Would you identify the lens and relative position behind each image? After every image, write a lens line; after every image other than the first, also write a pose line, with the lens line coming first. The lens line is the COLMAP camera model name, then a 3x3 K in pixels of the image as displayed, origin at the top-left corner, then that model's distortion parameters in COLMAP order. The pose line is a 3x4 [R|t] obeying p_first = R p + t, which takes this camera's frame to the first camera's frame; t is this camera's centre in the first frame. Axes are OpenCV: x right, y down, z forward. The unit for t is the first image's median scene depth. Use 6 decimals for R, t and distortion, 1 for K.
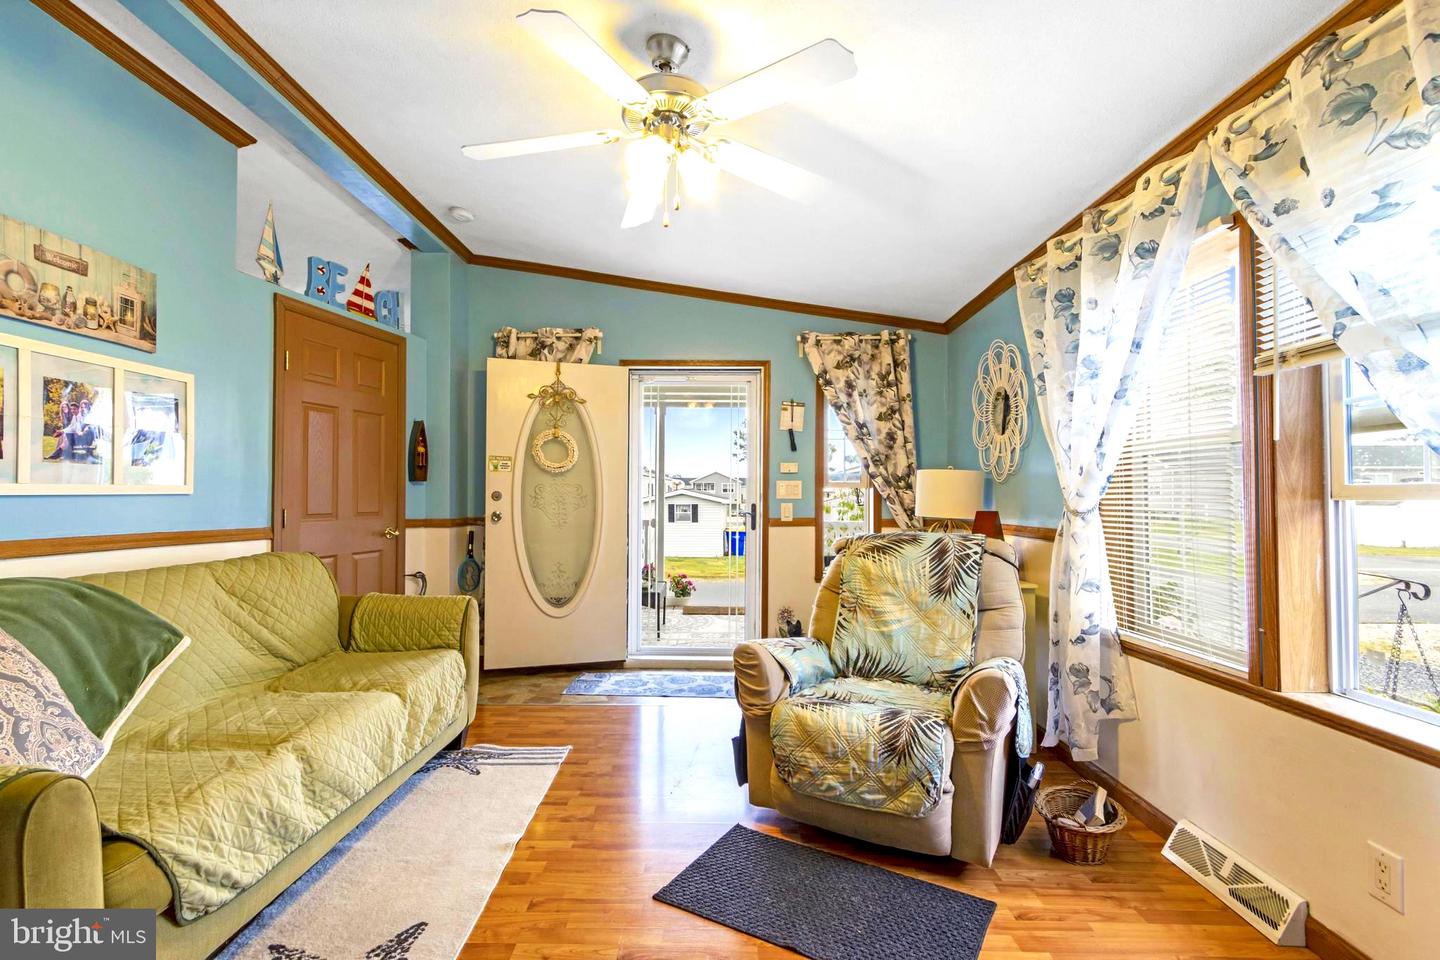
lens RADIAL K [[680.3, 0, 720.0], [0, 680.3, 480.0], [0, 0, 1]] dist [0.002732, -0.000058]
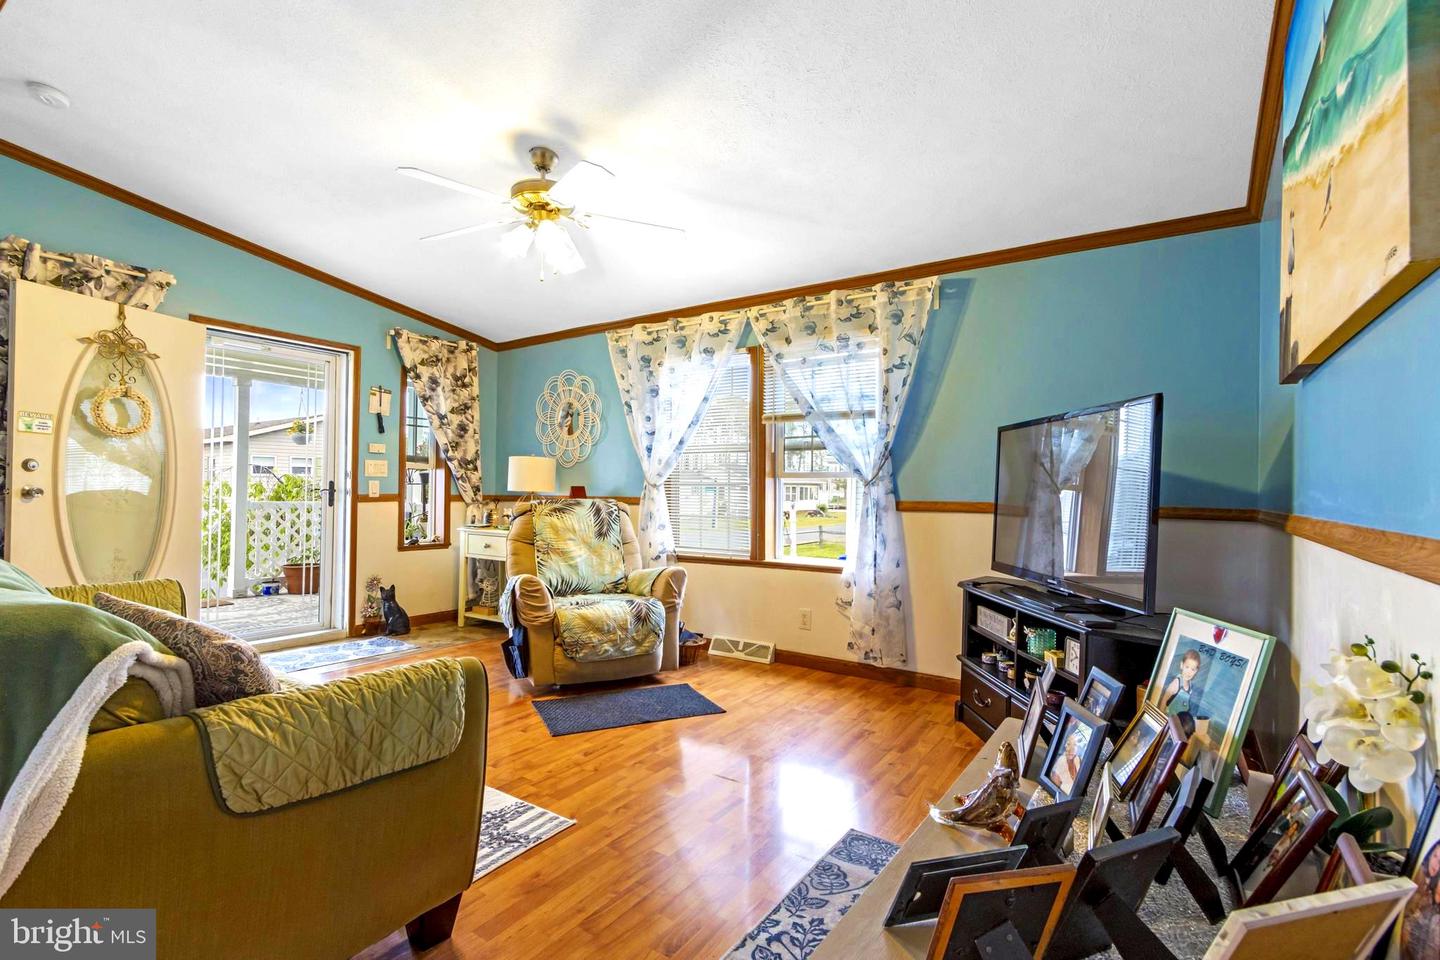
lens RADIAL K [[649.9, 0, 720.0], [0, 649.9, 480.0], [0, 0, 1]] dist [-0.000142, 0.000243]
pose [[0.544070, 0.014144, 0.838920, -0.567590], [-0.028912, 0.999580, 0.001898, 0.017972], [-0.838541, -0.025287, 0.544251, -0.037298]]
